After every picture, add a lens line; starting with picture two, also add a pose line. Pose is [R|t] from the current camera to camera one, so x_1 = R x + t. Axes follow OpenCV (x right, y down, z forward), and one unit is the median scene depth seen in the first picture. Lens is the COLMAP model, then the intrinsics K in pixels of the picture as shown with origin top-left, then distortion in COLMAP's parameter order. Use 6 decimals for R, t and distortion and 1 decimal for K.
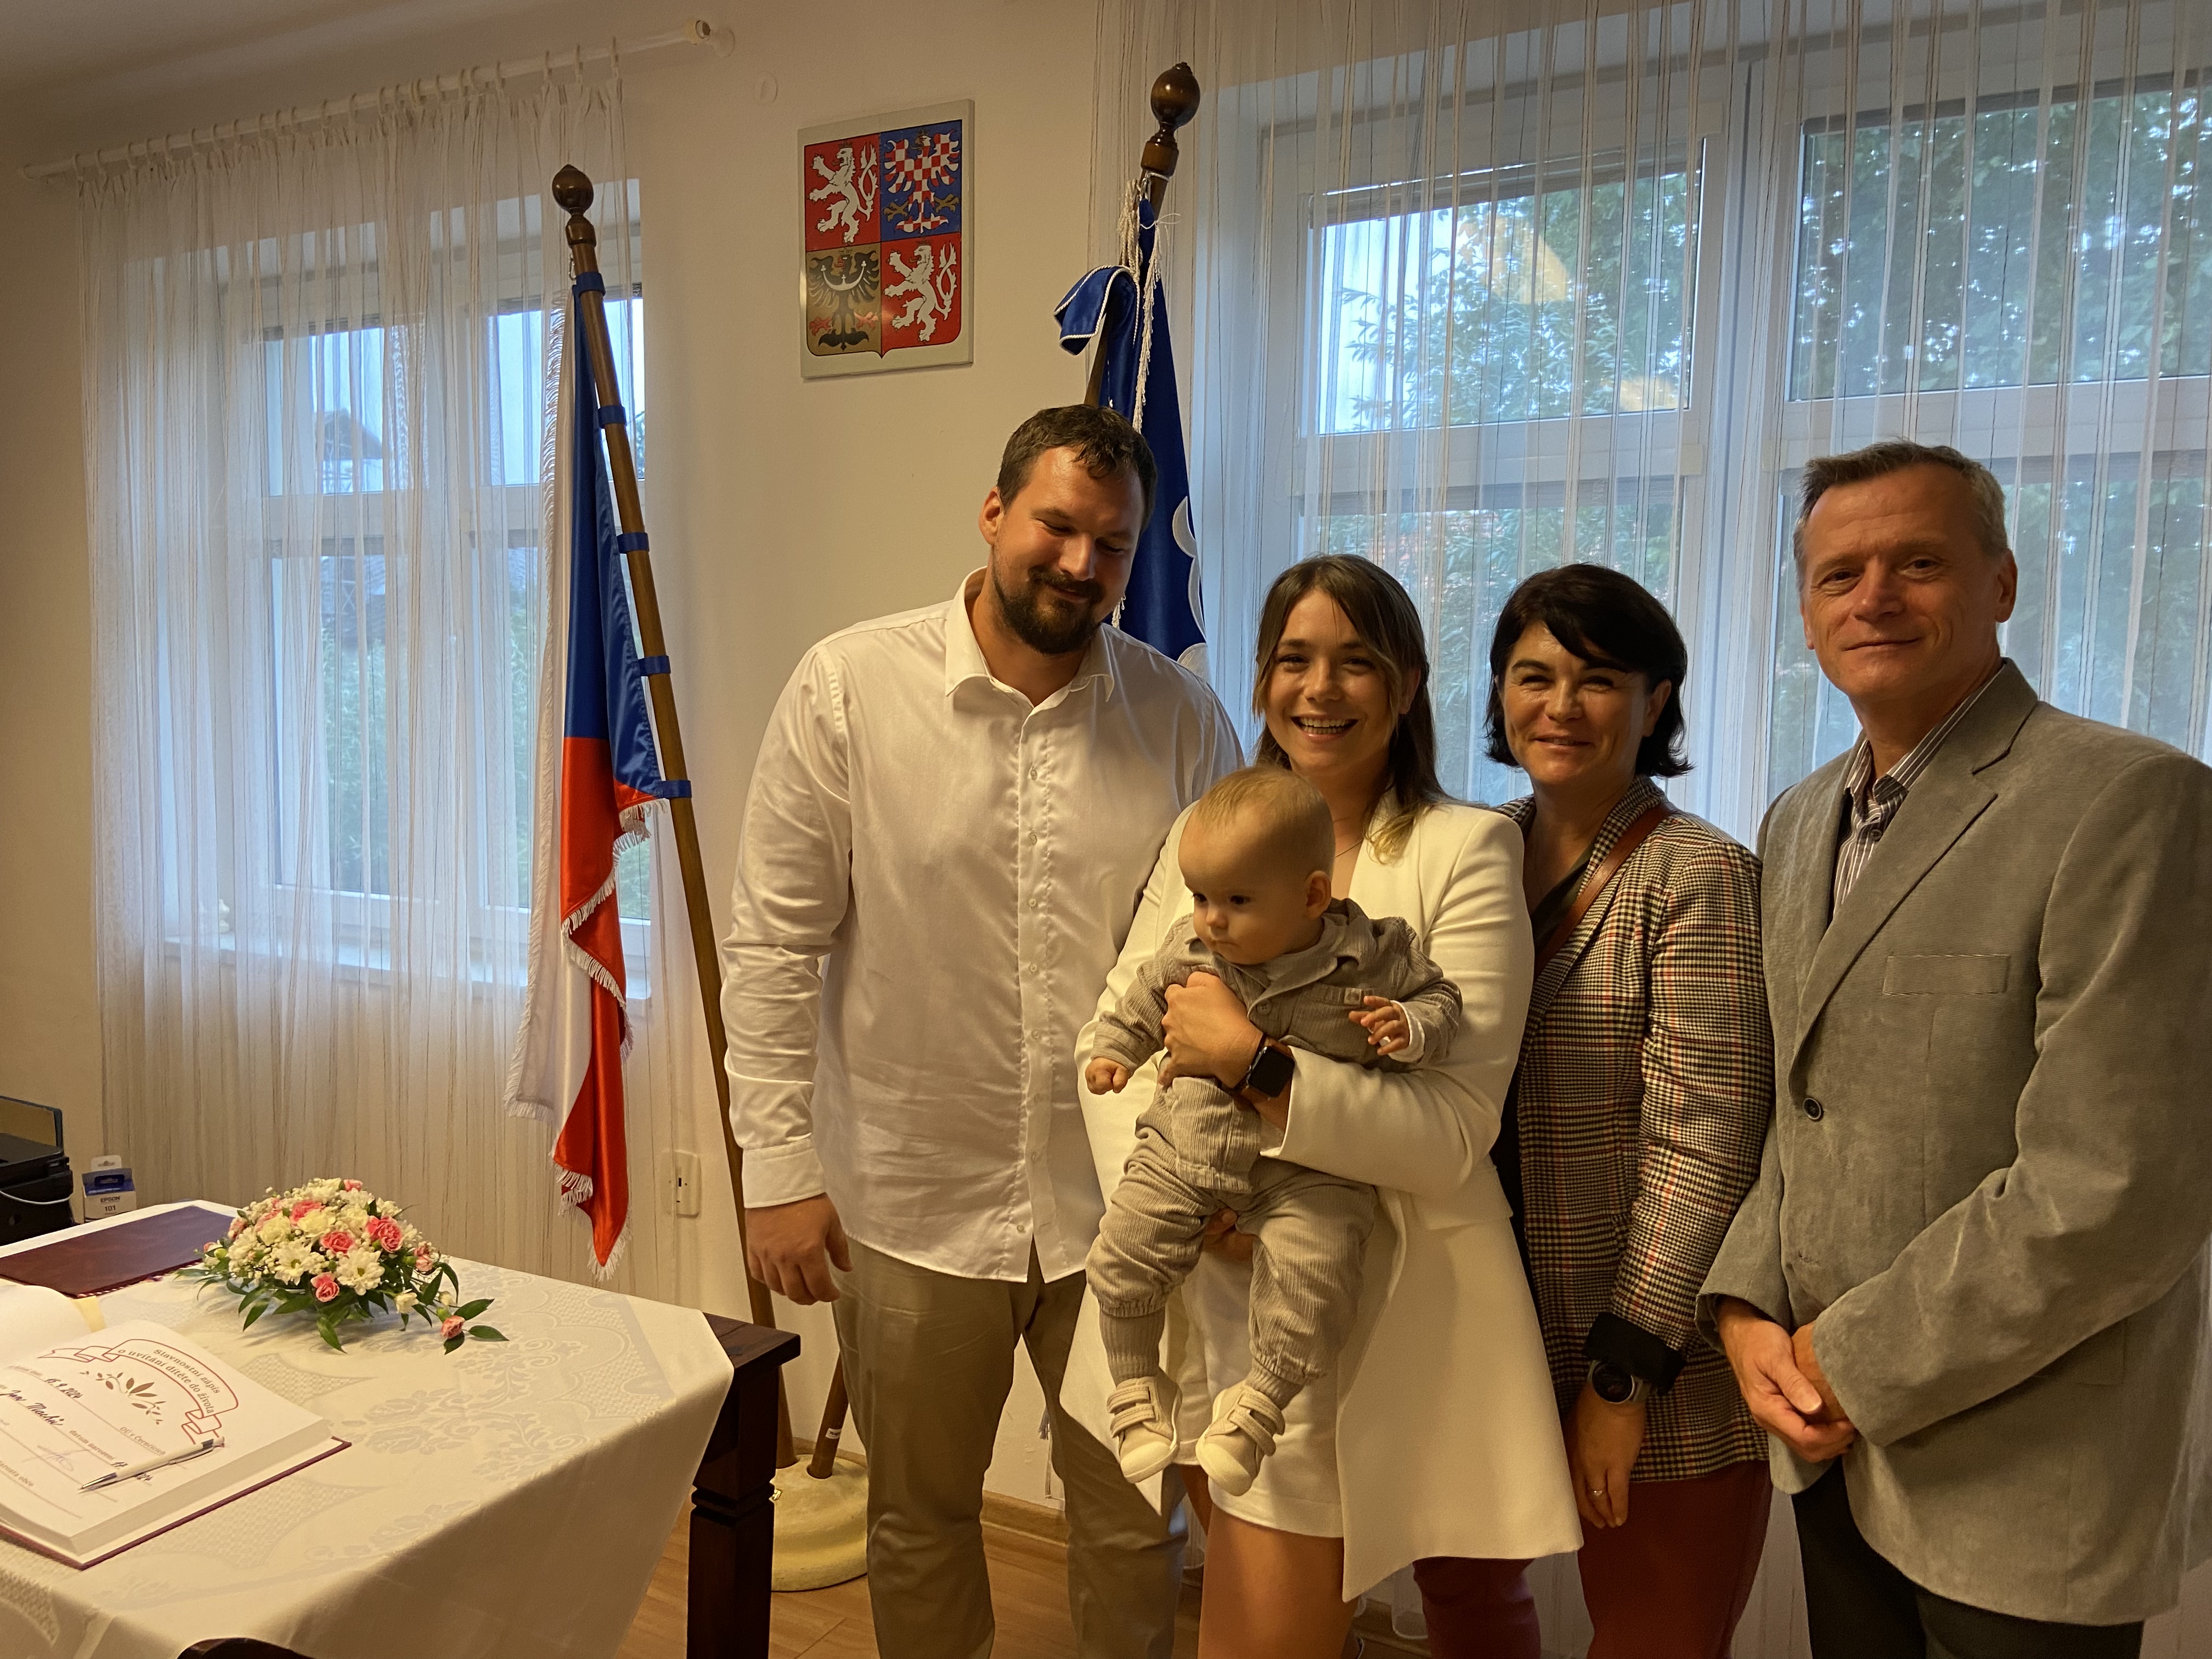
lens RADIAL K [[1639.5, 0, 1113.7], [0, 1639.5, 842.9], [0, 0, 1]] dist [0.099702, -0.117842]
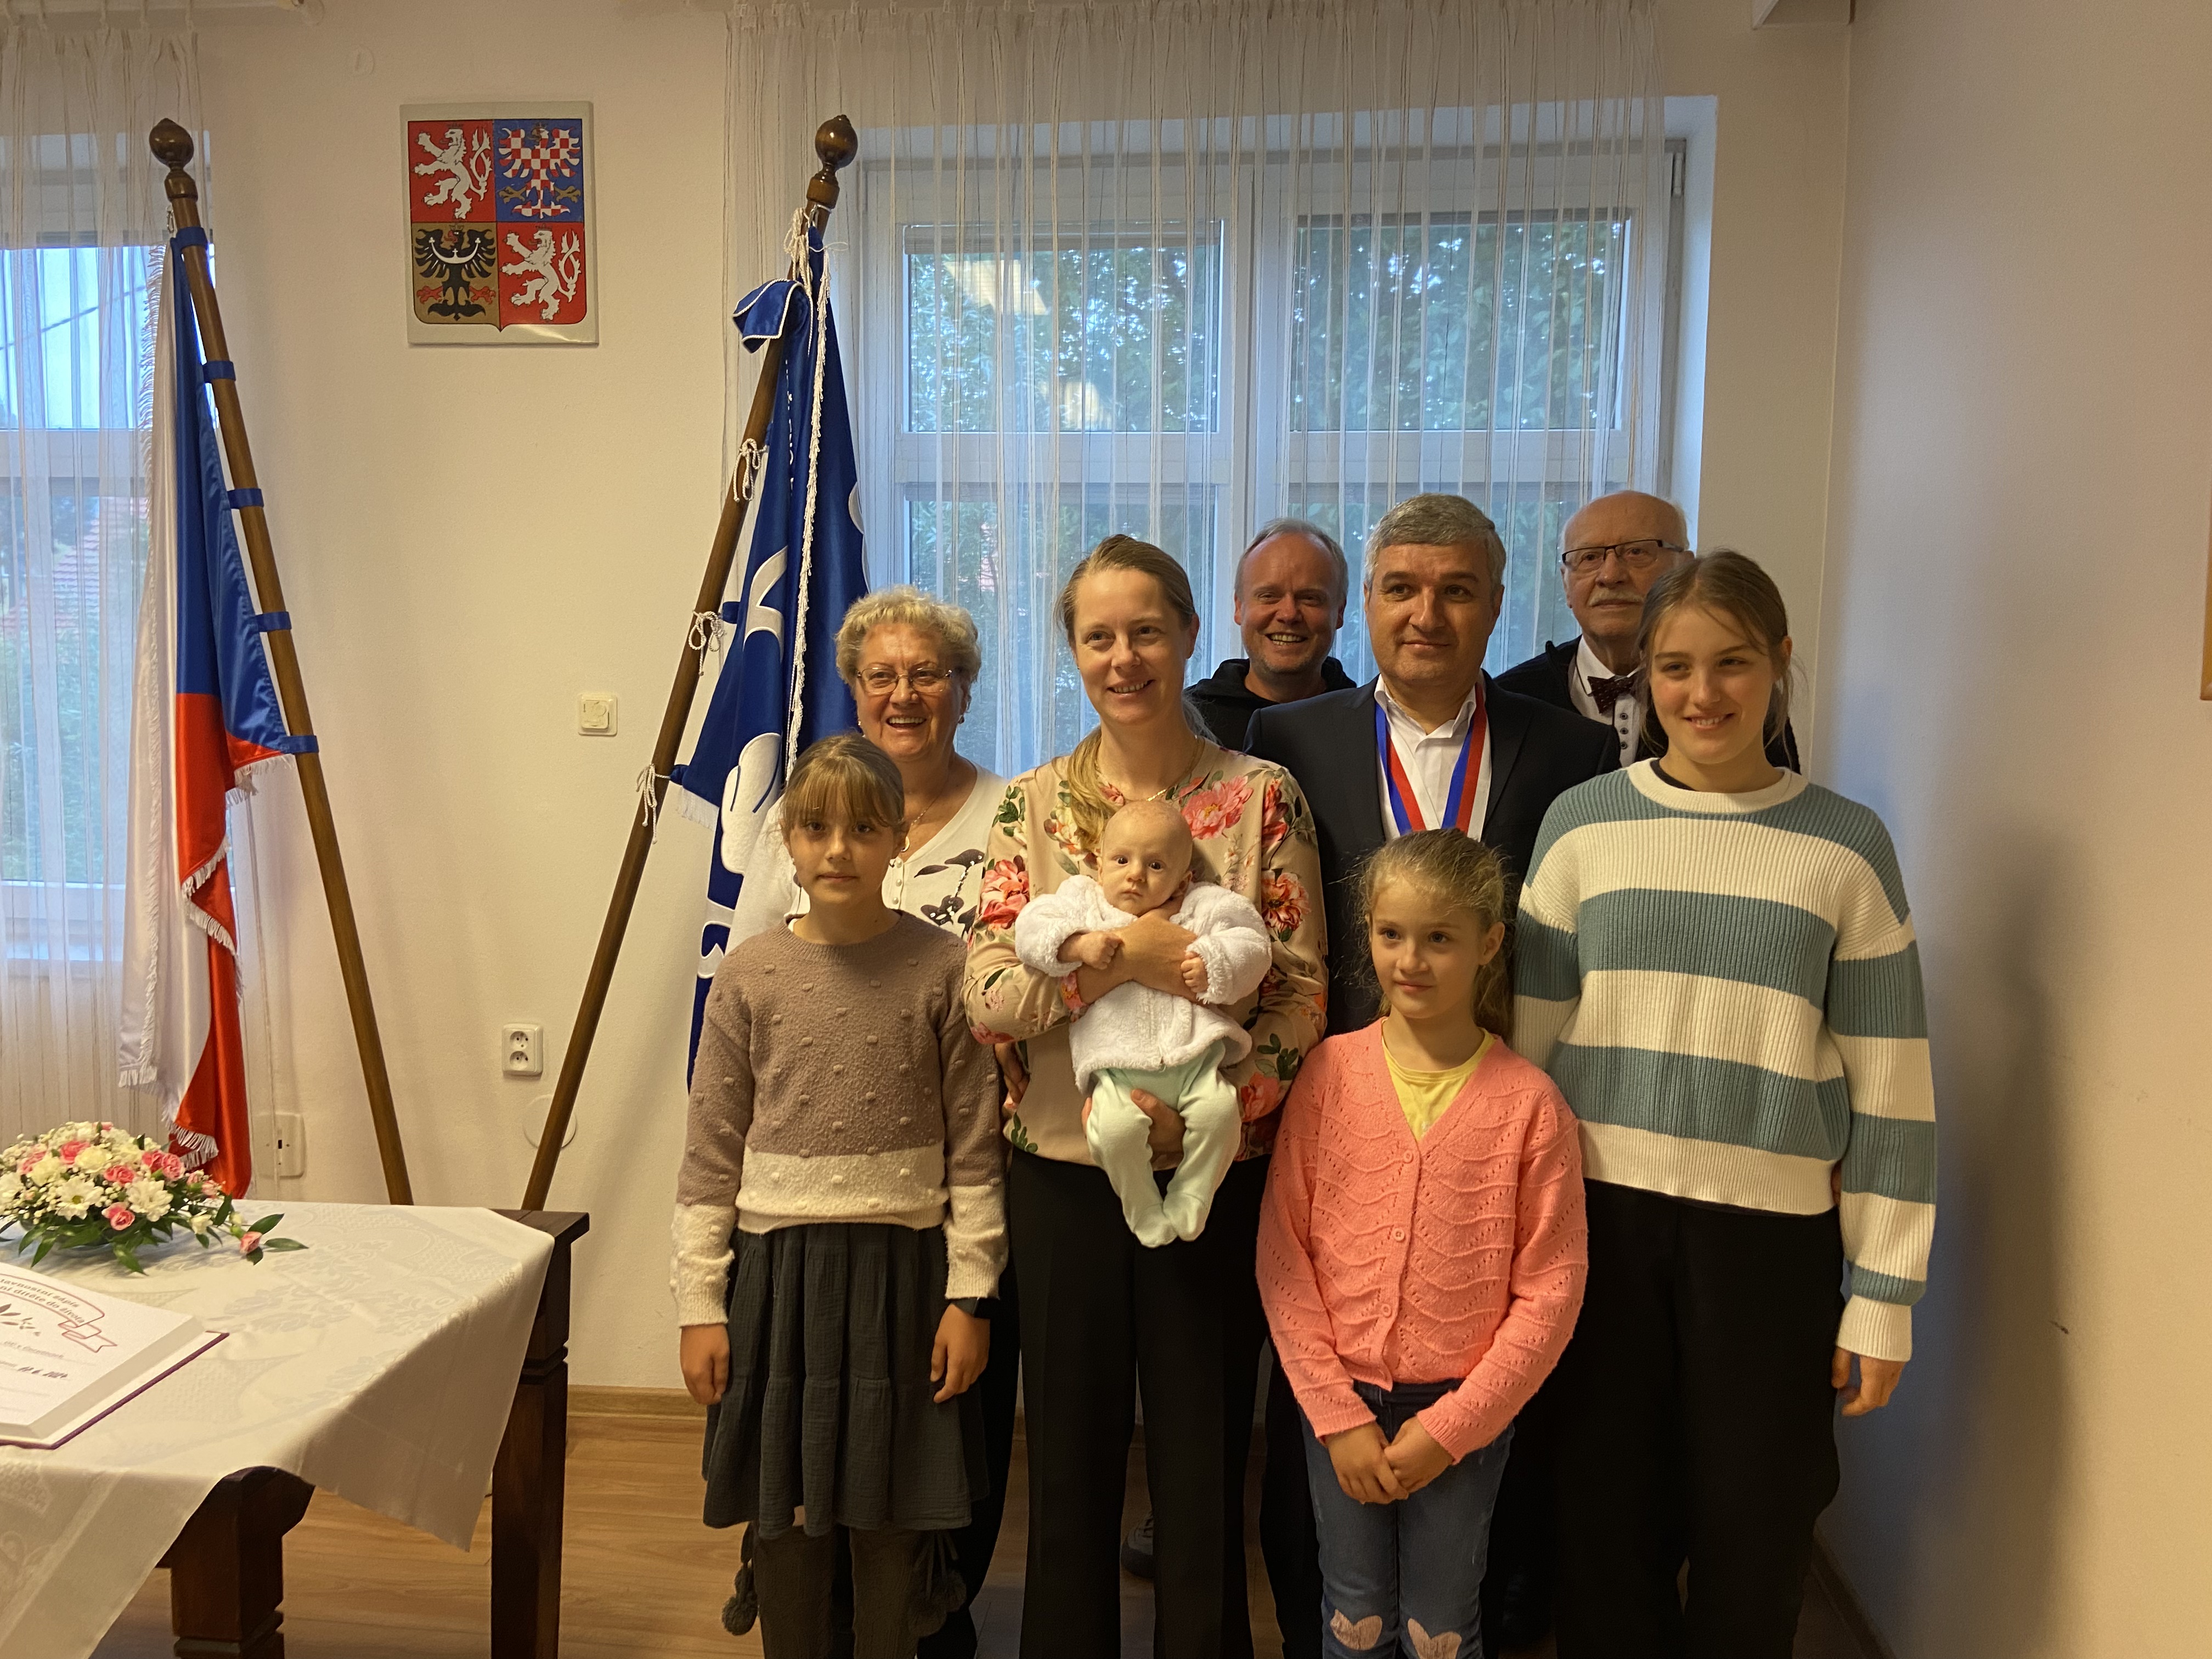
lens RADIAL K [[1650.5, 0, 1107.9], [0, 1650.5, 830.3], [0, 0, 1]] dist [0.120261, -0.155351]
pose [[0.926148, -0.039342, 0.375103, -0.199249], [0.036363, 0.999226, 0.015019, 0.022730], [-0.375403, -0.000270, 0.926862, -0.140621]]
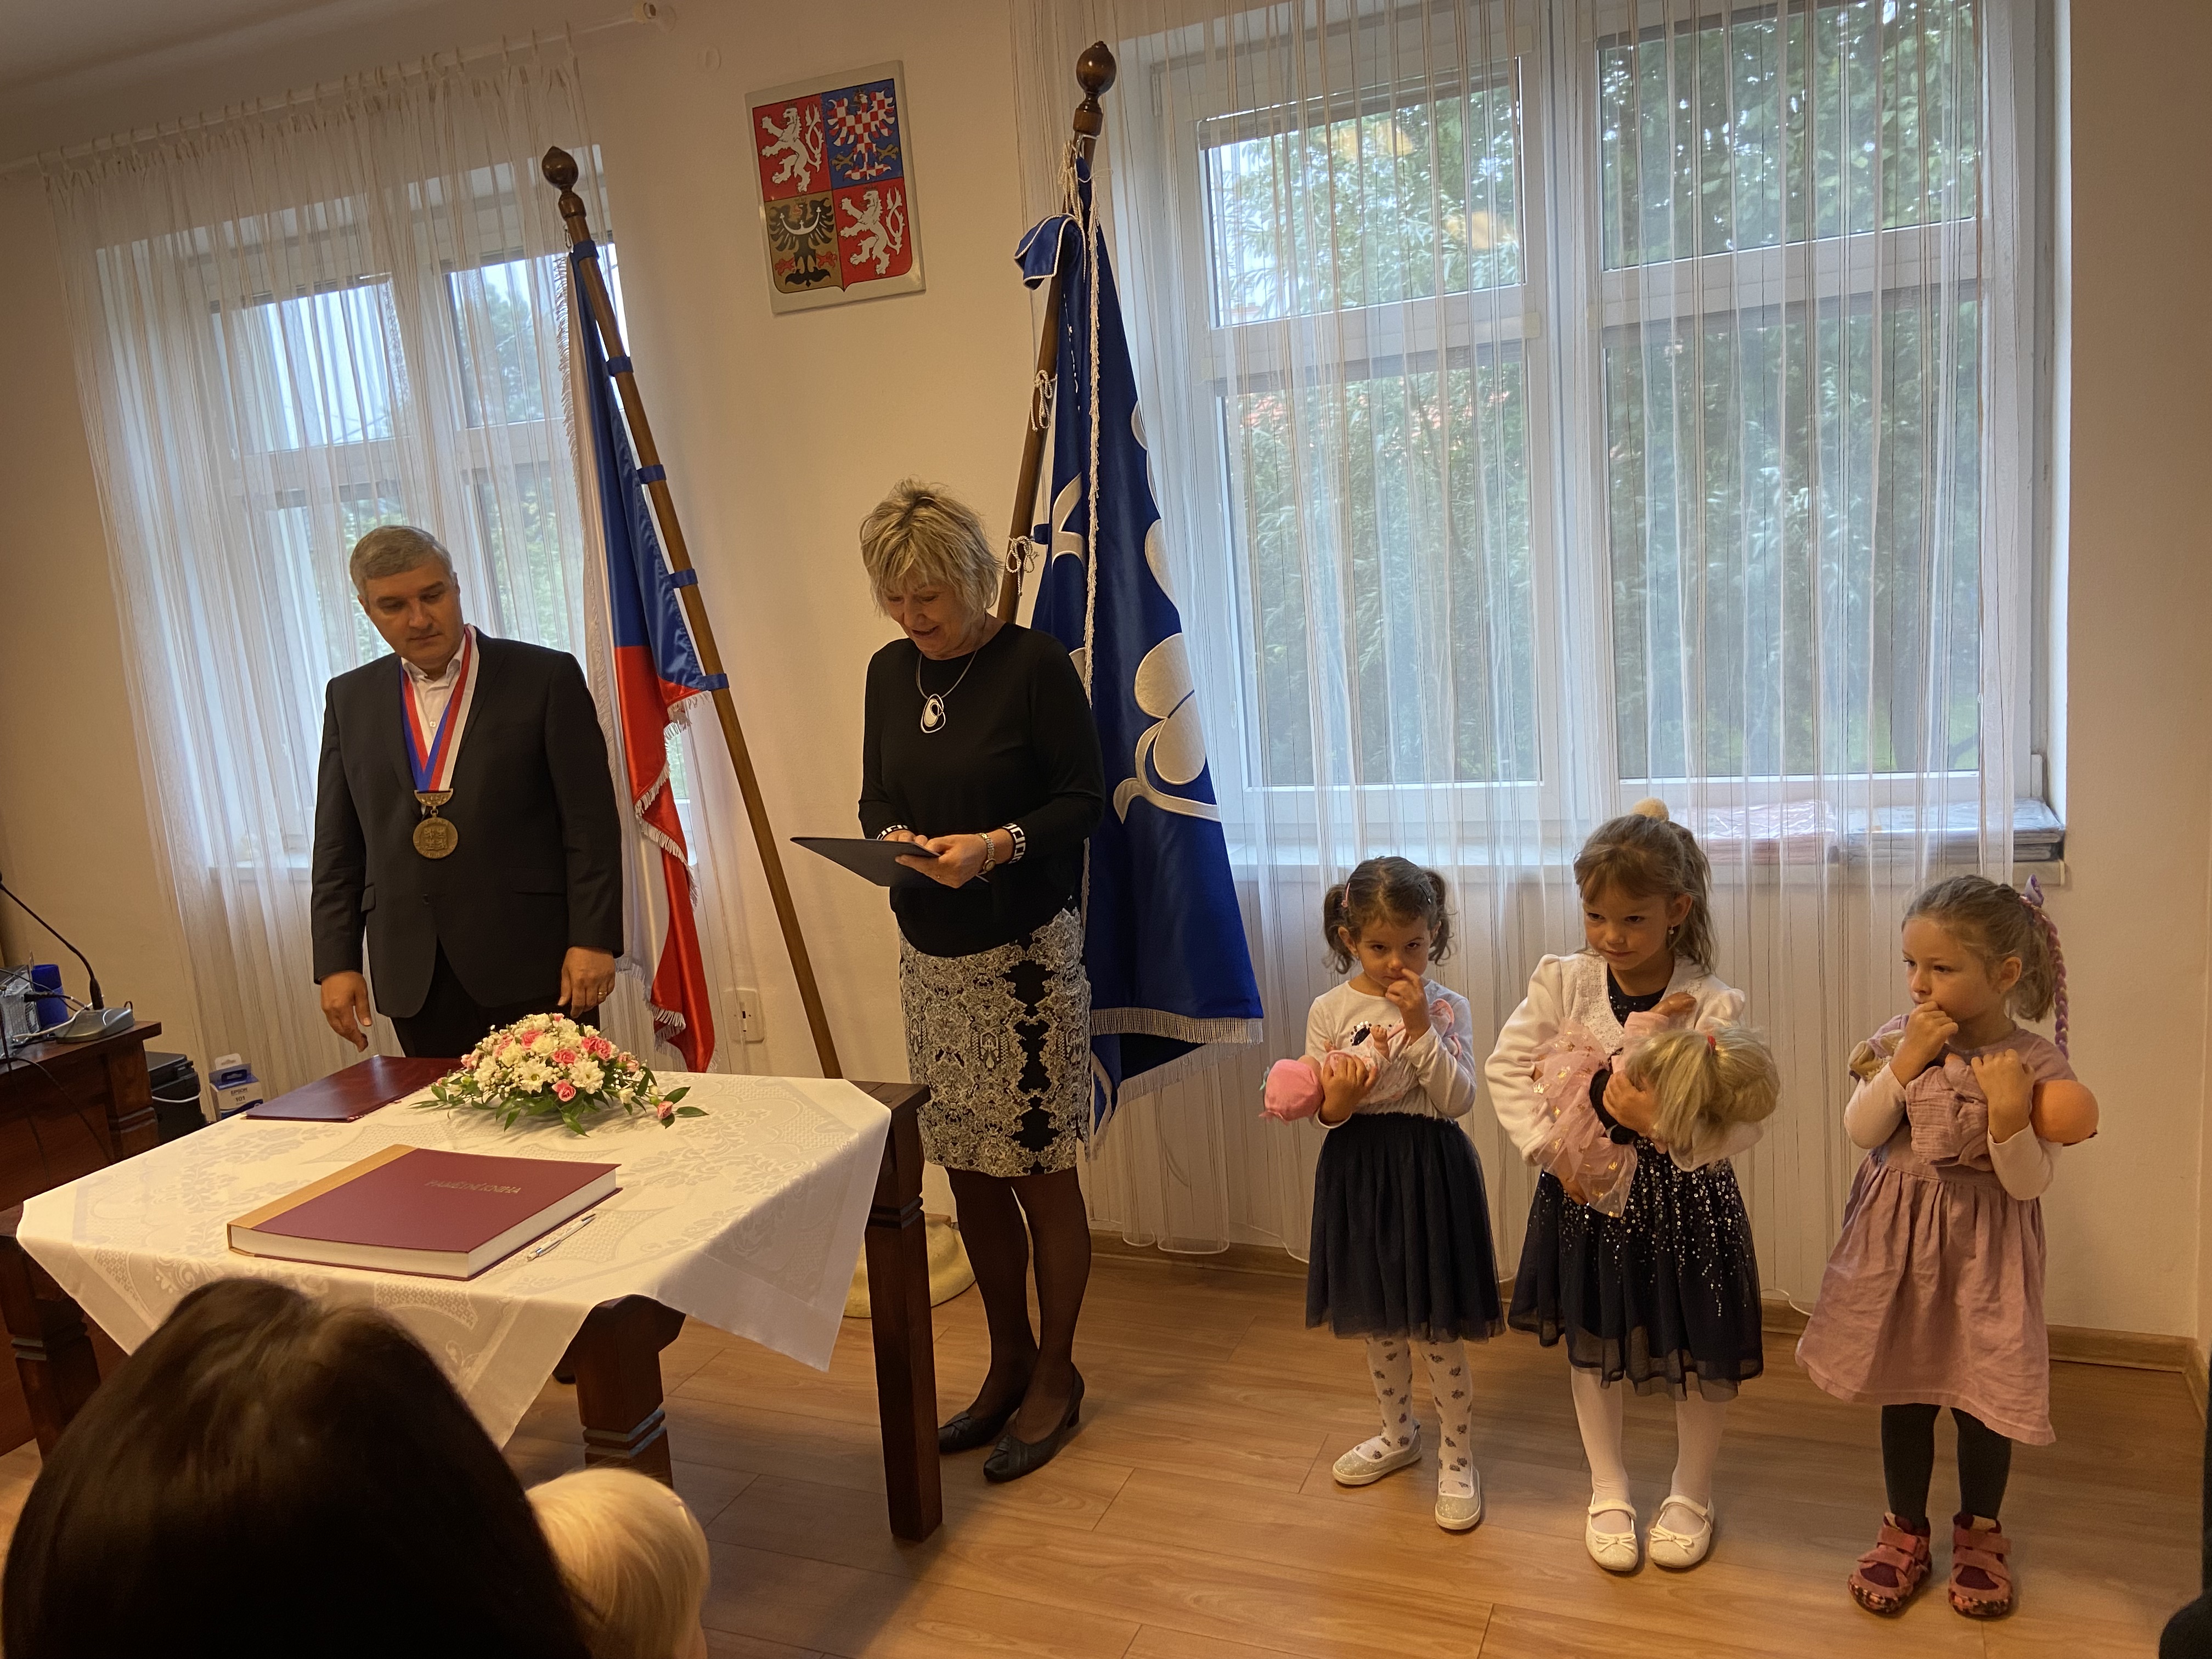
lens RADIAL K [[1668.2, 0, 1101.7], [0, 1668.2, 819.3], [0, 0, 1]] dist [0.116575, -0.135788]
pose [[0.991166, -0.115171, 0.065769, -0.082963], [0.109602, 0.990521, 0.082800, -0.004305], [-0.074681, -0.074860, 0.994394, -0.223991]]
